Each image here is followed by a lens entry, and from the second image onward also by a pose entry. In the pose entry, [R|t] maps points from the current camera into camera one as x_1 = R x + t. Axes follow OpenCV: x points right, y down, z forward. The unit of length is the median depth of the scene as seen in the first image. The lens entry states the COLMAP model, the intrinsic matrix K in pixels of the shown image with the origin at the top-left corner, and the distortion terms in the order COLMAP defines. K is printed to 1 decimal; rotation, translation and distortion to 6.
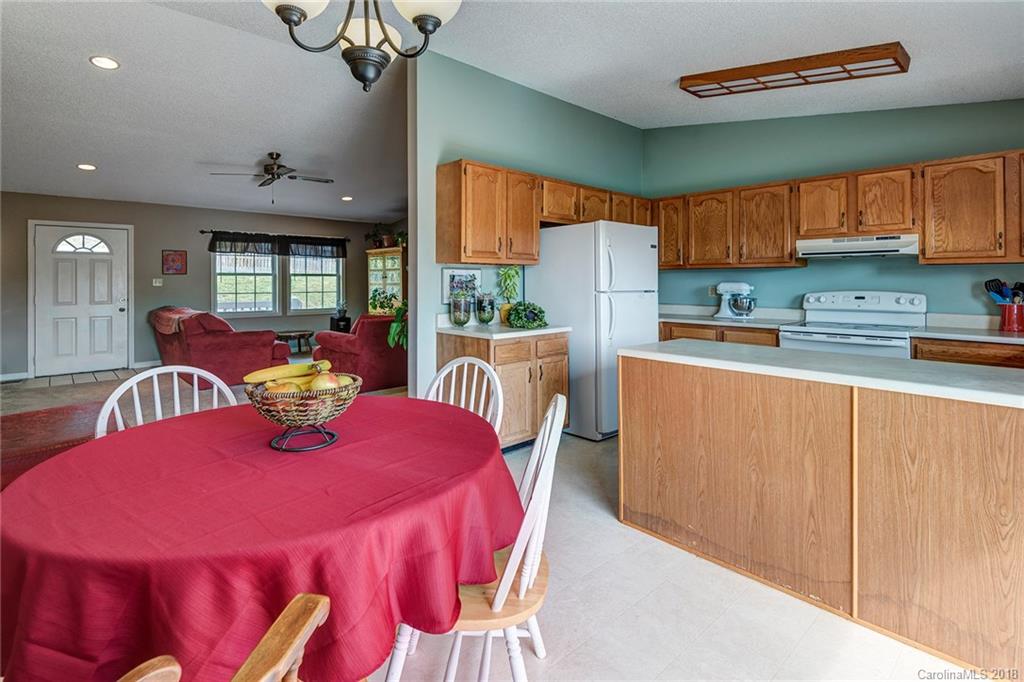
lens RADIAL K [[484.2, 0, 523.3], [0, 484.2, 285.7], [0, 0, 1]] dist [0.015161, -0.010971]
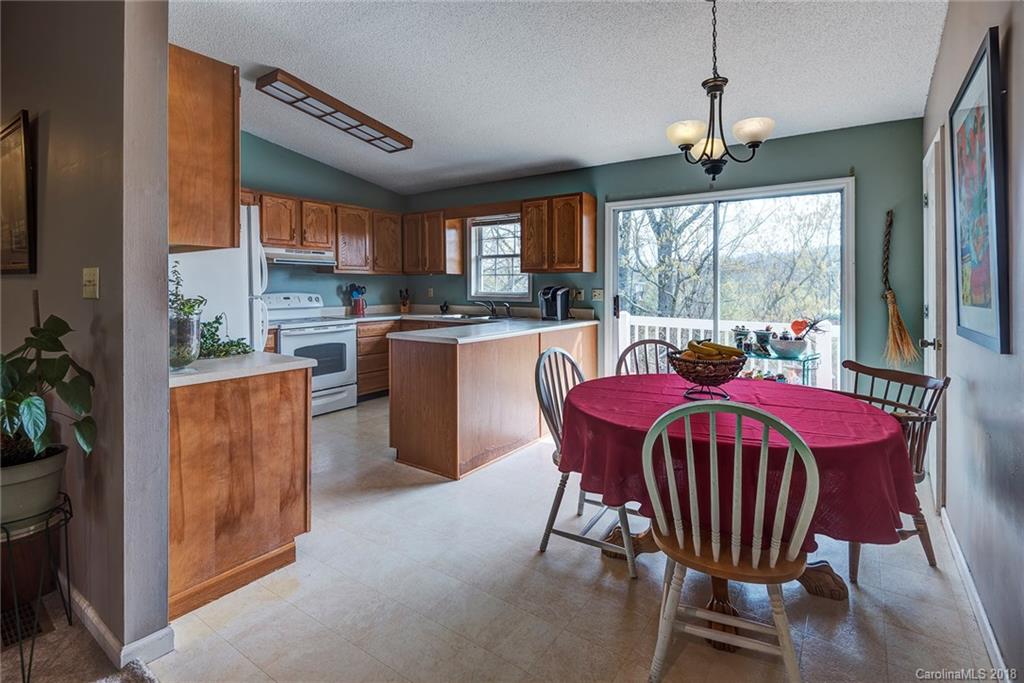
lens RADIAL K [[484.2, 0, 512.3], [0, 484.2, 293.0], [0, 0, 1]] dist [0.015161, -0.010971]
pose [[-0.166704, -0.010939, 0.985946, -0.617265], [0.011377, 0.999851, 0.013017, 0.002019], [-0.985941, 0.013387, -0.166555, 0.640981]]
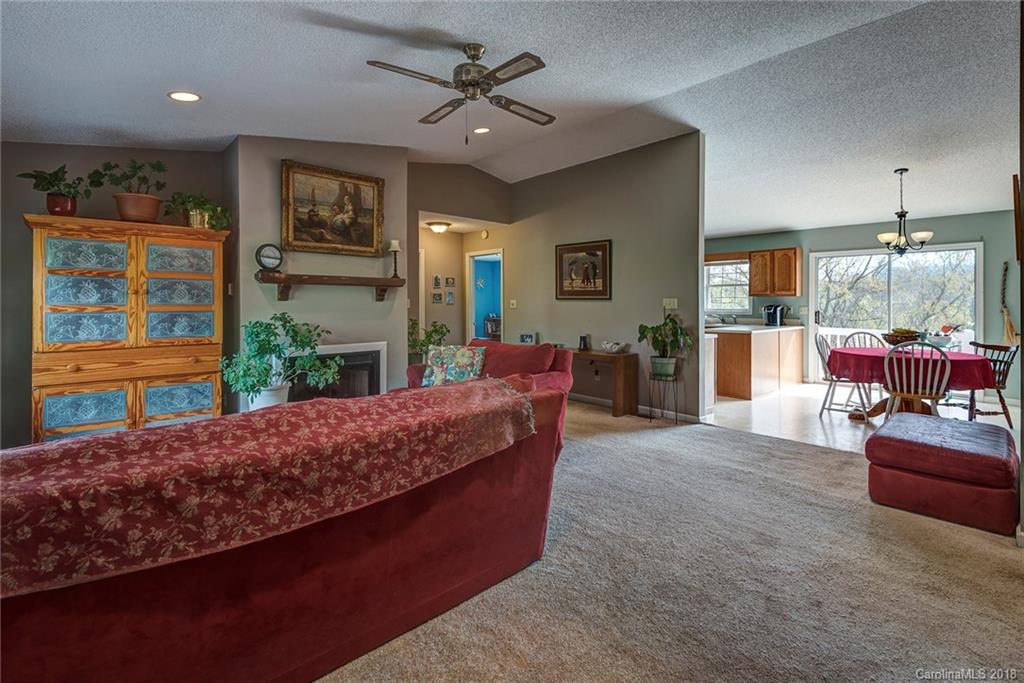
lens RADIAL K [[484.2, 0, 519.2], [0, 484.2, 310.4], [0, 0, 1]] dist [0.015161, -0.010971]
pose [[0.026932, -0.010438, 0.999583, -1.401527], [0.008763, 0.999910, 0.010205, -0.003775], [-0.999599, 0.008484, 0.027021, 1.283758]]
